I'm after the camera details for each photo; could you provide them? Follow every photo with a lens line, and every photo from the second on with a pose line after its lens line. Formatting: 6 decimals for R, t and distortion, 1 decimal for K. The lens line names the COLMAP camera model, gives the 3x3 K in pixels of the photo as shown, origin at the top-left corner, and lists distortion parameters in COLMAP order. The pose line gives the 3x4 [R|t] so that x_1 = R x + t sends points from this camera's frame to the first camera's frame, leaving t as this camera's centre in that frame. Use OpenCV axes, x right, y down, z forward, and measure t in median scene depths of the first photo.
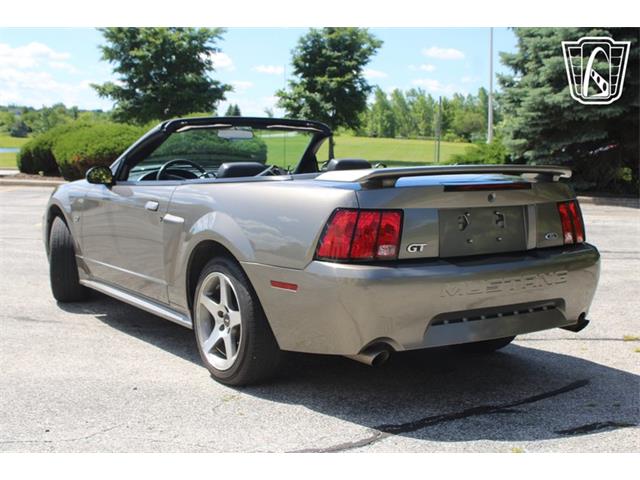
lens RADIAL K [[953.5, 0, 320.0], [0, 953.5, 240.0], [0, 0, 1]] dist [-0.032217, -0.057128]
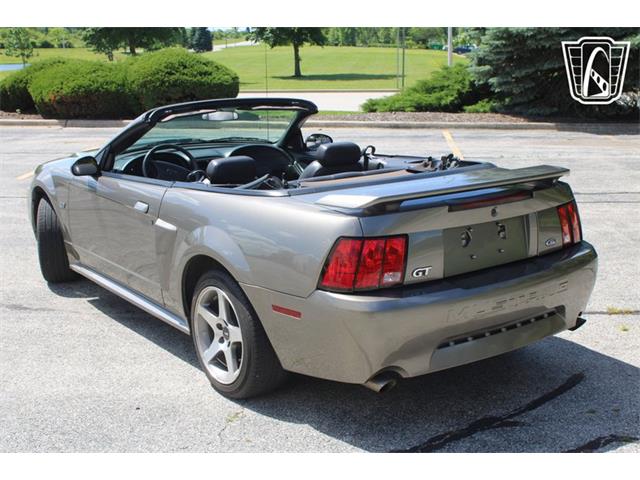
lens RADIAL K [[895.9, 0, 320.0], [0, 895.9, 240.0], [0, 0, 1]] dist [-0.062586, 0.017136]
pose [[0.998873, -0.029832, 0.036914, -0.030321], [0.025383, 0.992969, 0.115617, -0.111785], [-0.040103, -0.114550, 0.992608, 0.079447]]
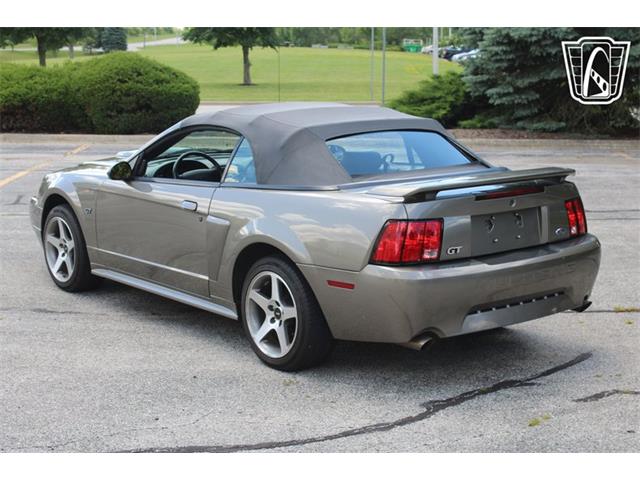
lens RADIAL K [[1198.6, 0, 340.6], [0, 1198.6, 217.4], [0, 0, 1]] dist [-0.019820, -0.083620]
pose [[0.993464, -0.027523, 0.110777, -0.168929], [0.022418, 0.998640, 0.047065, -0.088412], [-0.111922, -0.044274, 0.992730, -0.381356]]
